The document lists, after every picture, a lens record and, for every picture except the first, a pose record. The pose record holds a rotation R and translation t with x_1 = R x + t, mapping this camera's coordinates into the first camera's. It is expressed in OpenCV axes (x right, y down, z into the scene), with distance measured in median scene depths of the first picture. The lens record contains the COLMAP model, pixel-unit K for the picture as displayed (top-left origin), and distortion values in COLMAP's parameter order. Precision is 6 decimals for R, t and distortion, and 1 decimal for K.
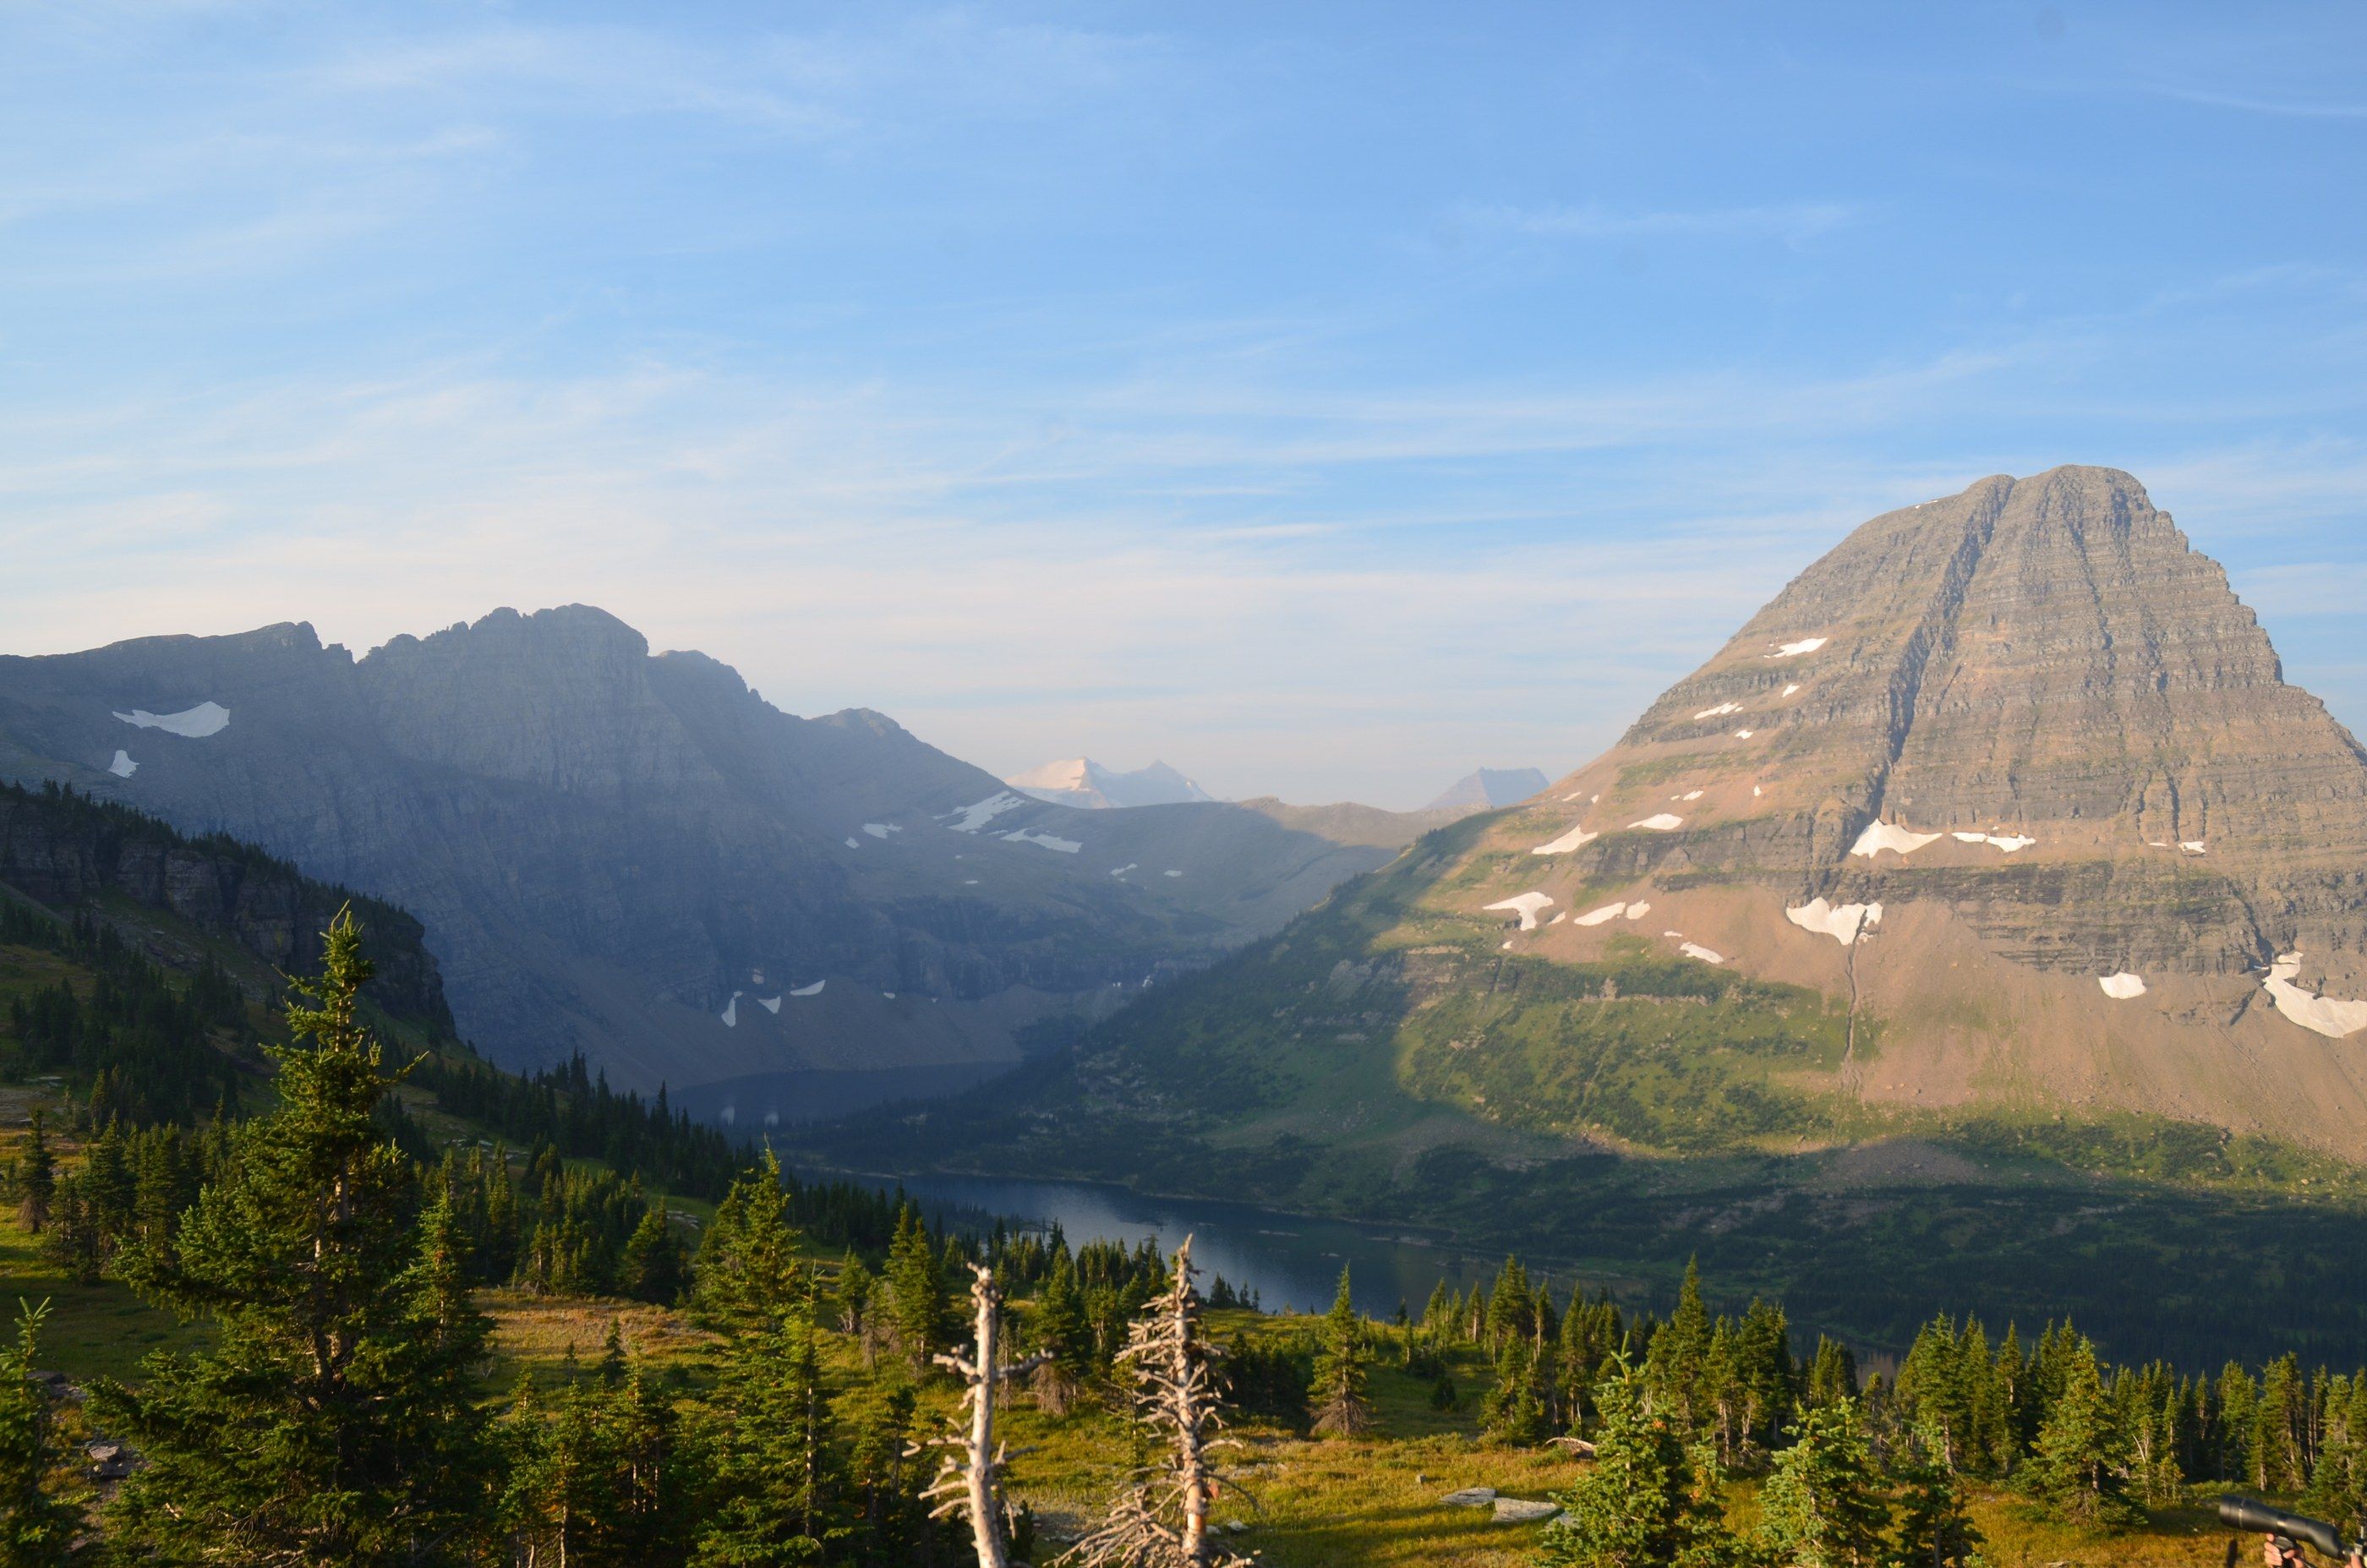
lens RADIAL K [[1950.1, 0, 1183.5], [0, 1950.1, 784.0], [0, 0, 1]] dist [-0.140865, 0.159051]
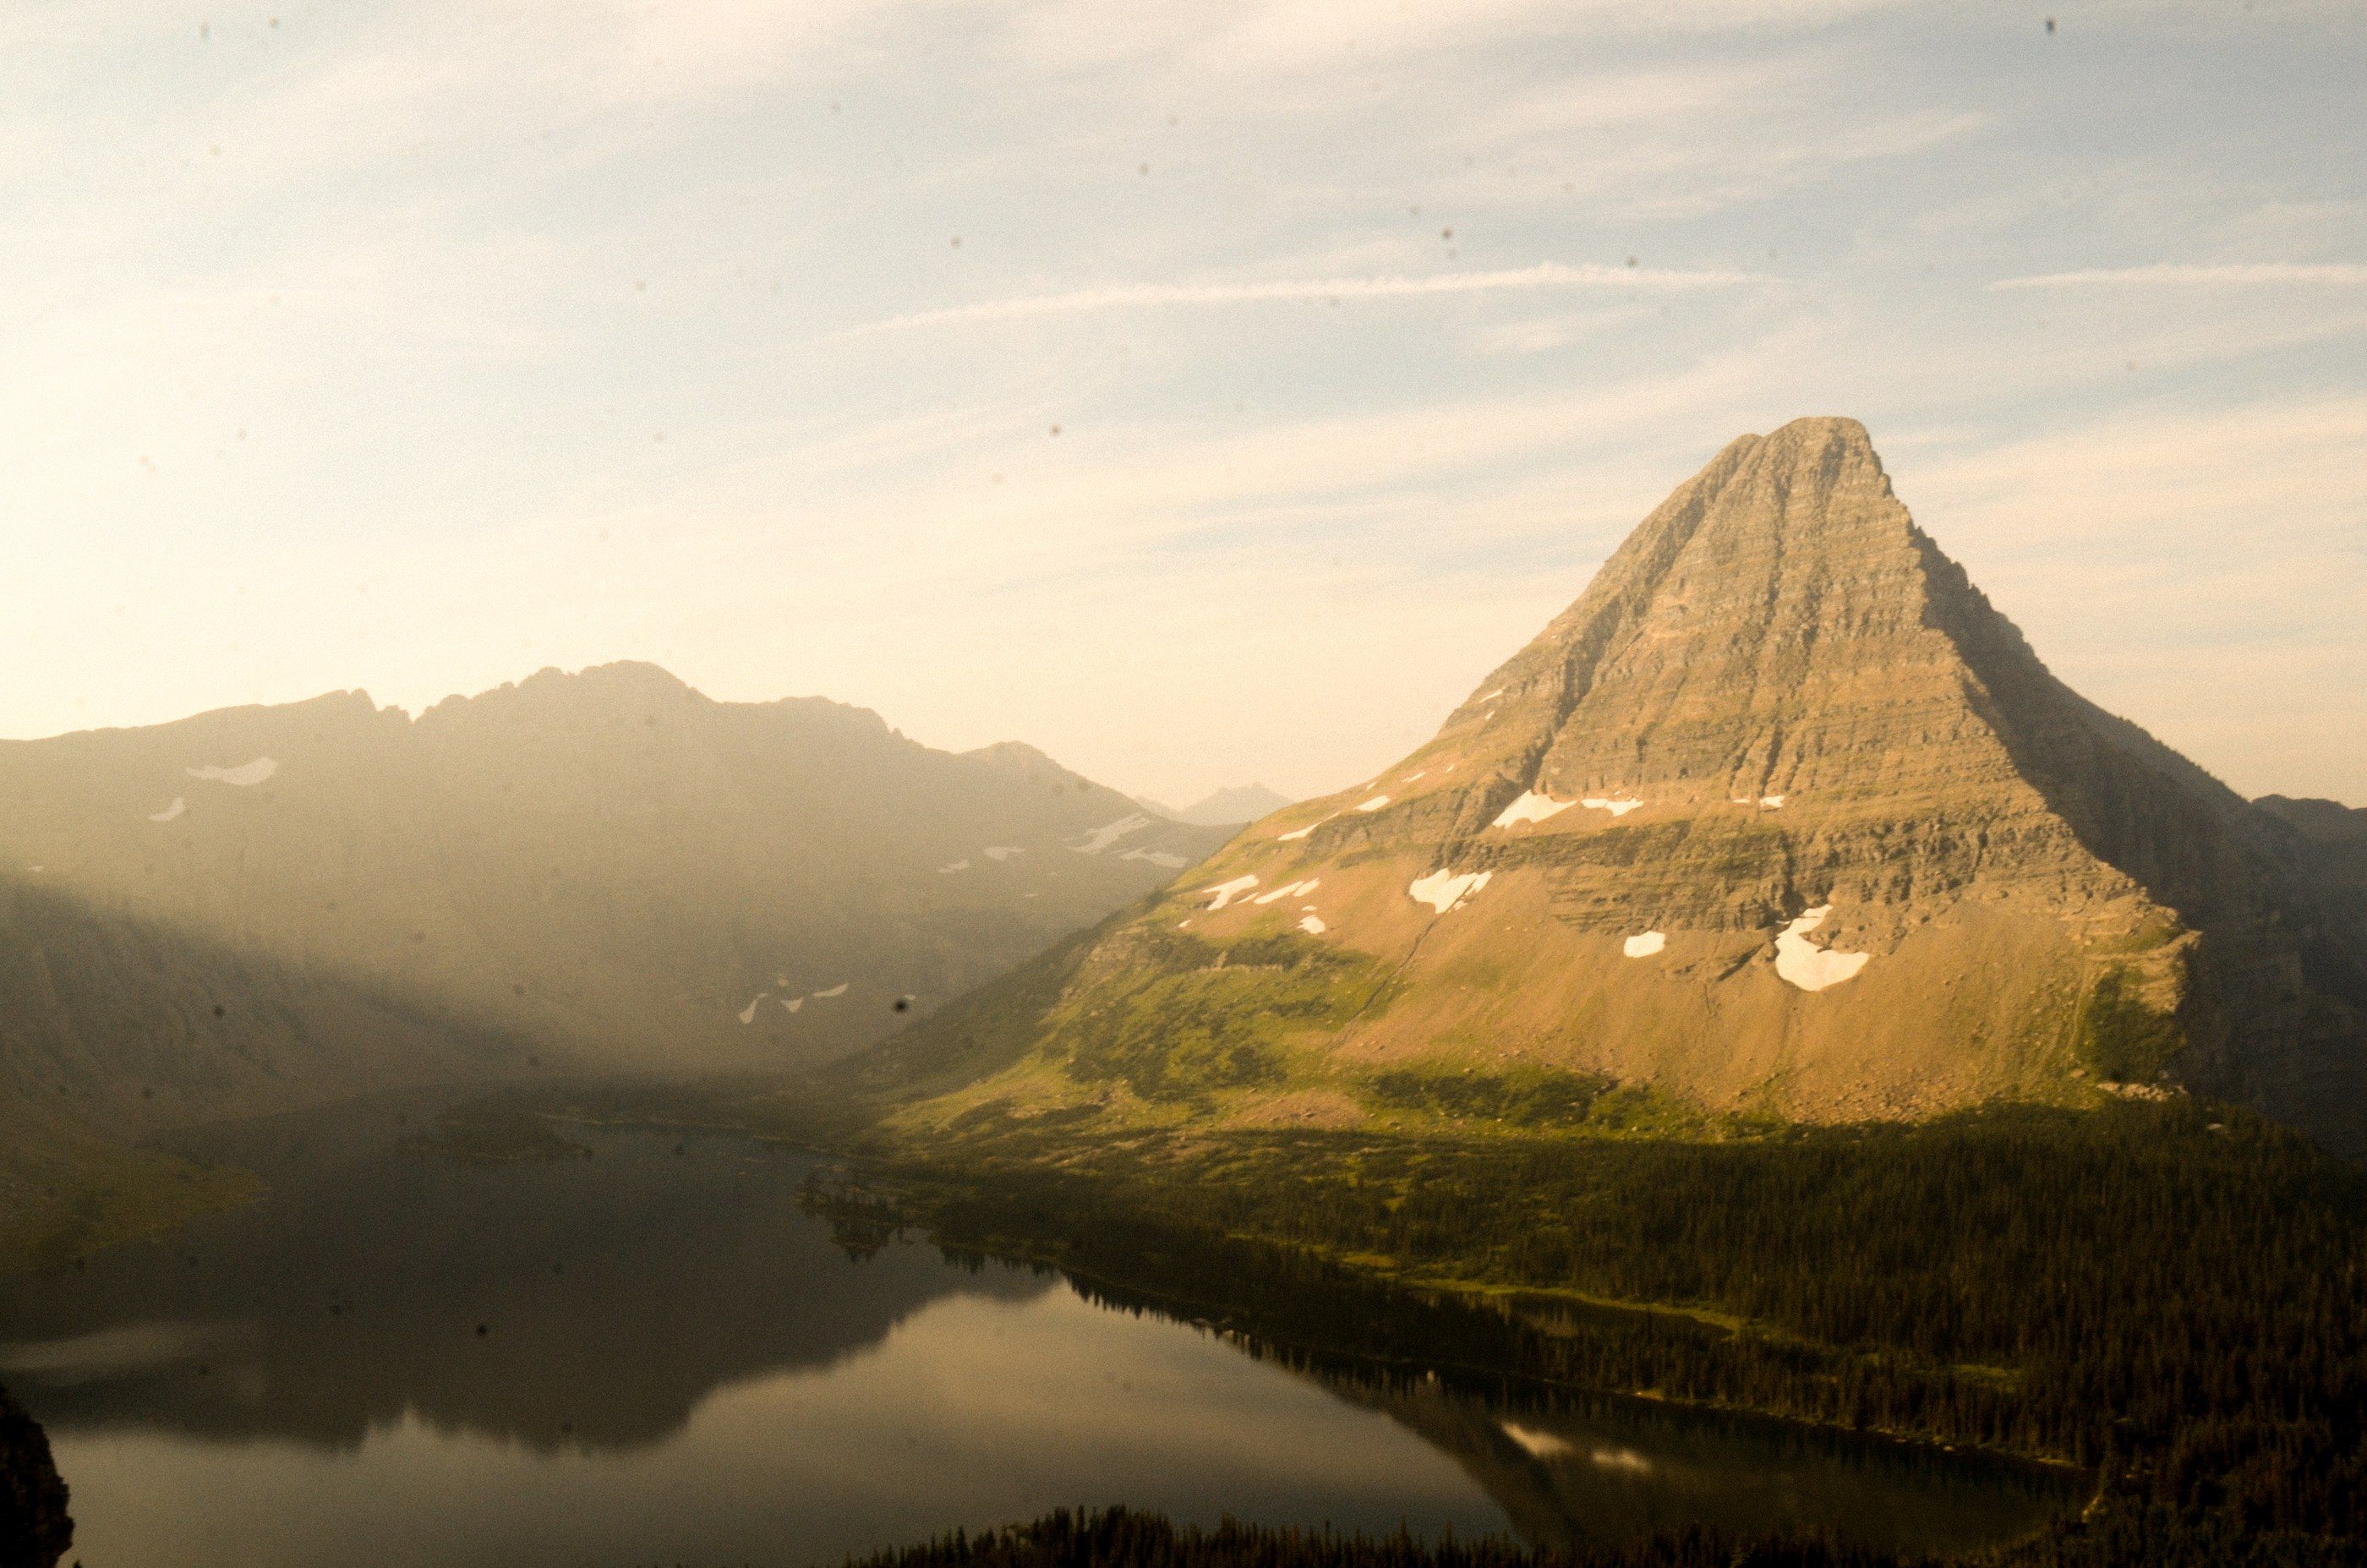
lens RADIAL K [[1950.1, 0, 1183.5], [0, 1950.1, 784.0], [0, 0, 1]] dist [-0.140865, 0.159051]
pose [[0.957391, -0.044630, -0.285326, 0.488320], [0.038625, 0.998899, -0.026641, 0.035881], [0.286200, 0.014485, 0.958060, -0.023686]]
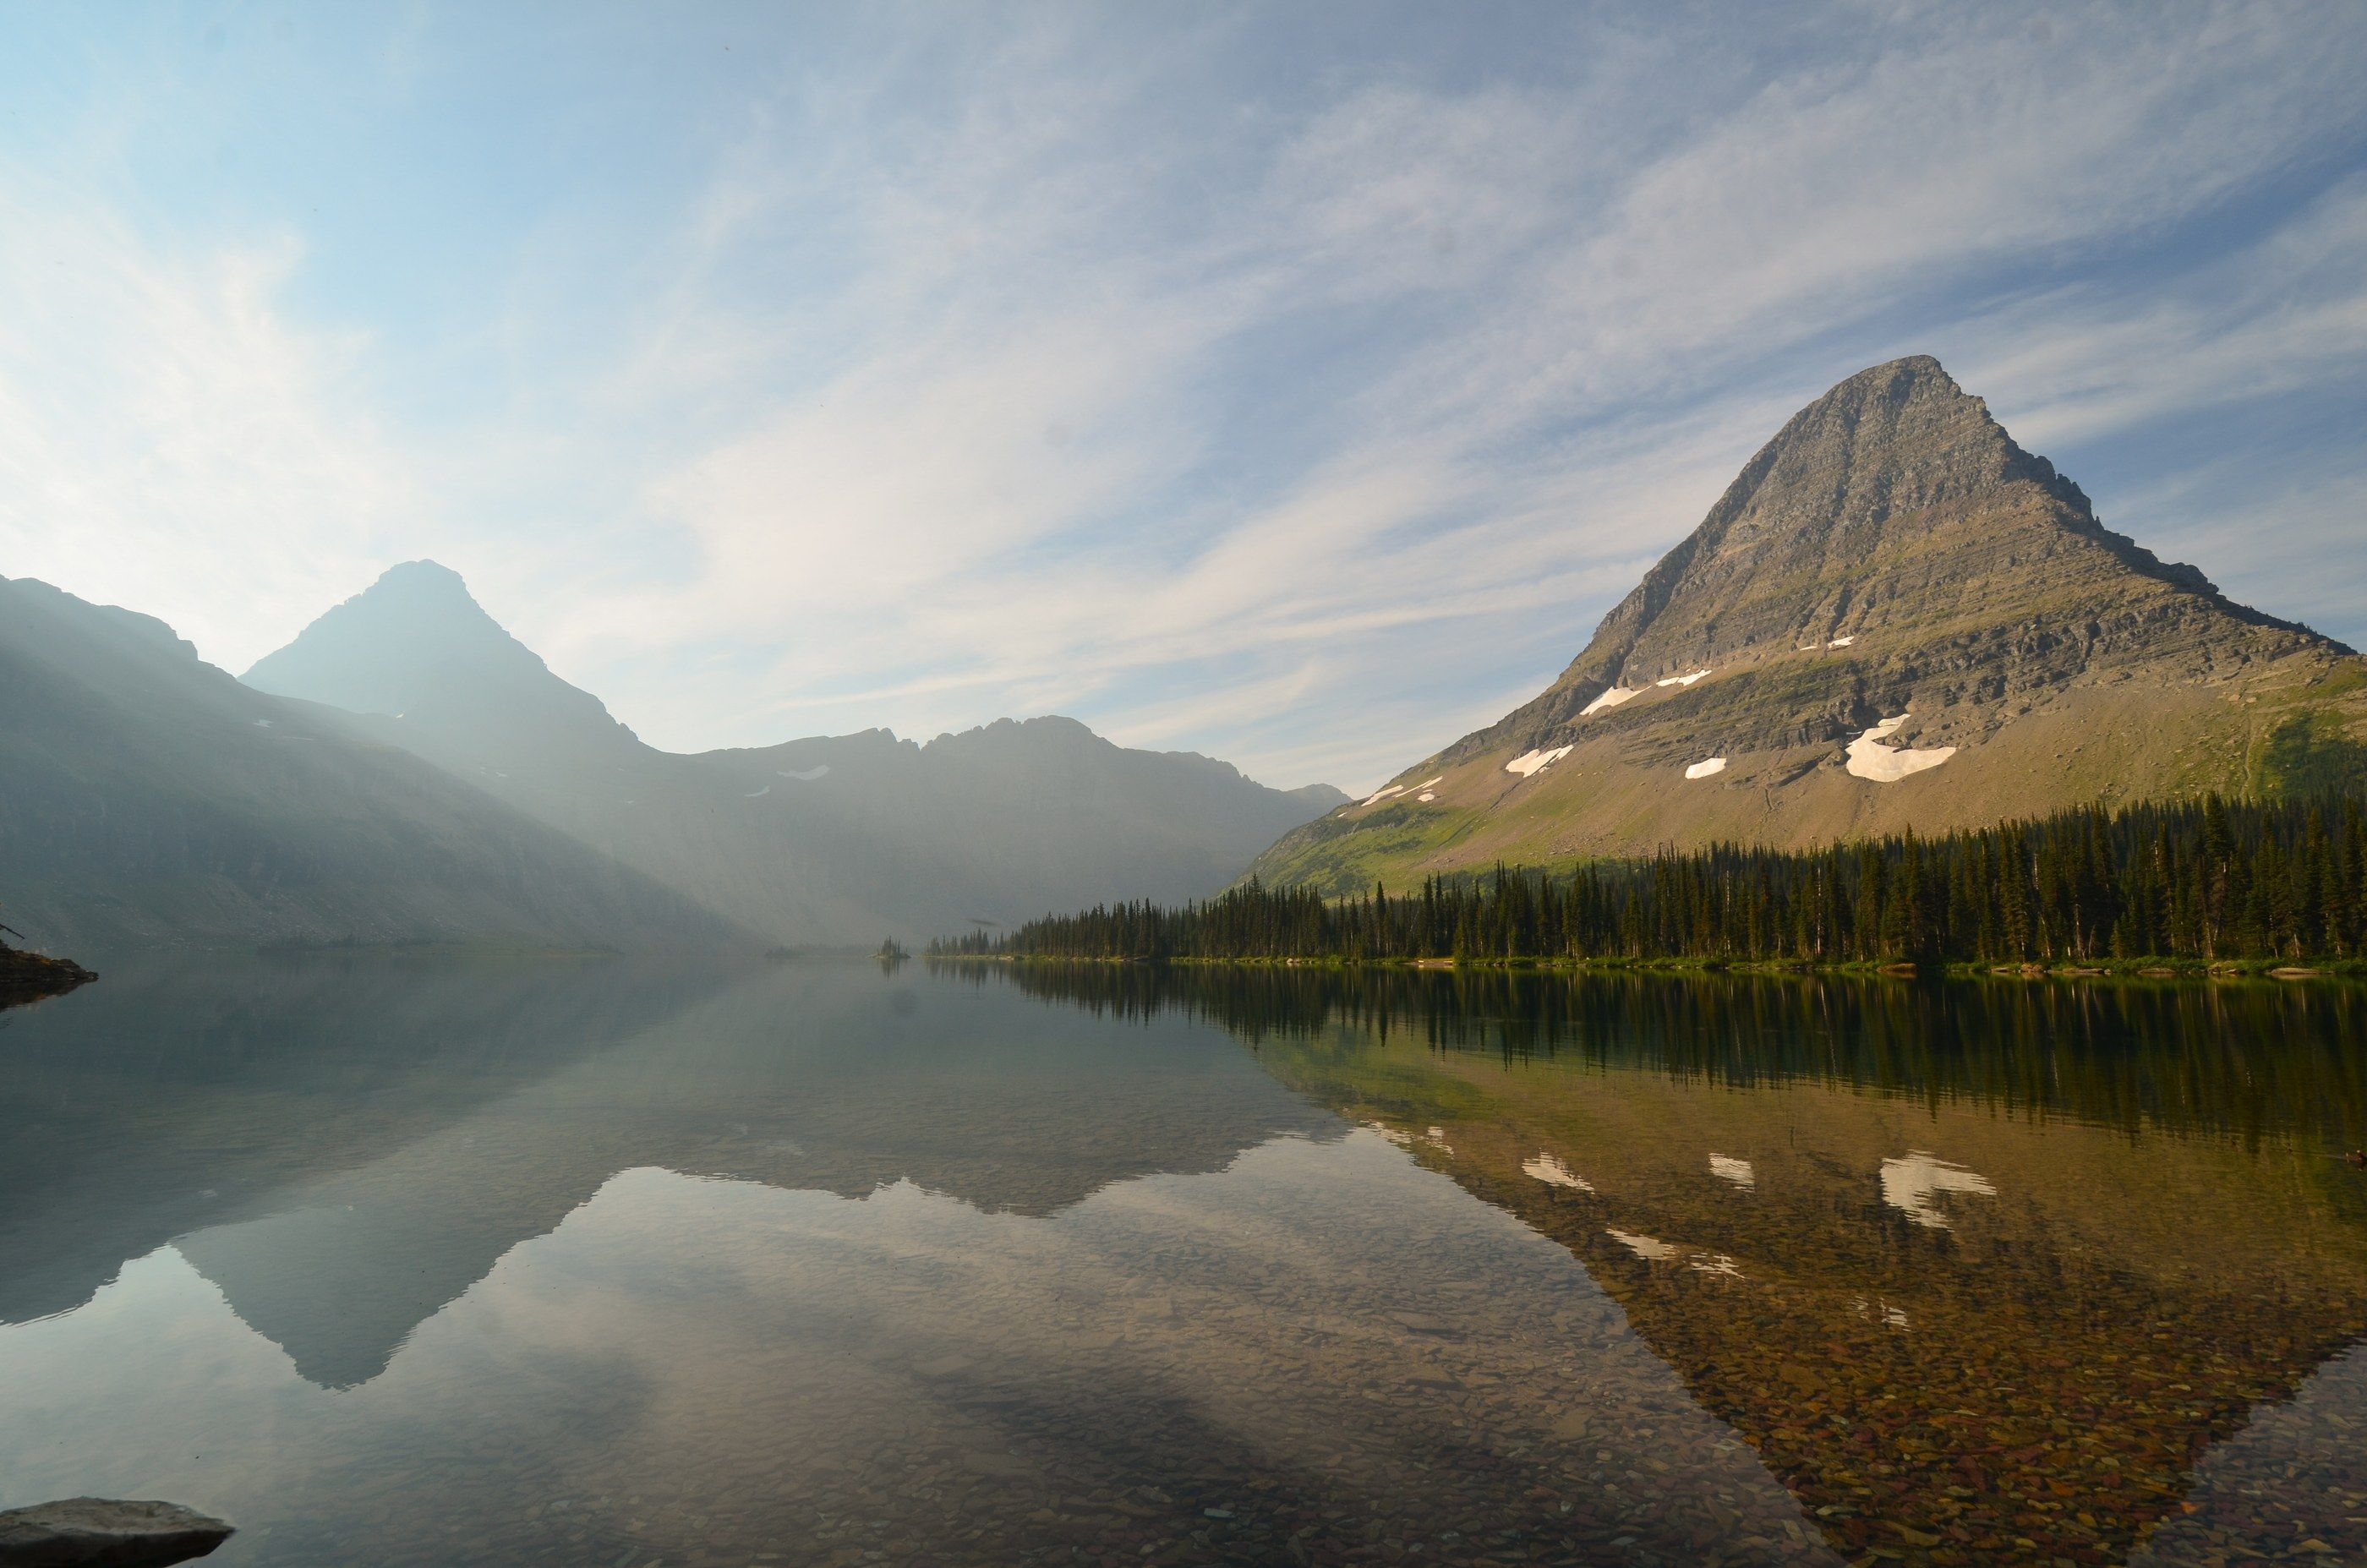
lens RADIAL K [[1049.9, 0, 1180.5], [0, 1049.9, 819.4], [0, 0, 1]] dist [0.038410, -0.031355]
pose [[0.836563, -0.079335, -0.542096, 0.498875], [0.034295, 0.995103, -0.092709, 0.157633], [0.546796, 0.058966, 0.835187, 0.305523]]
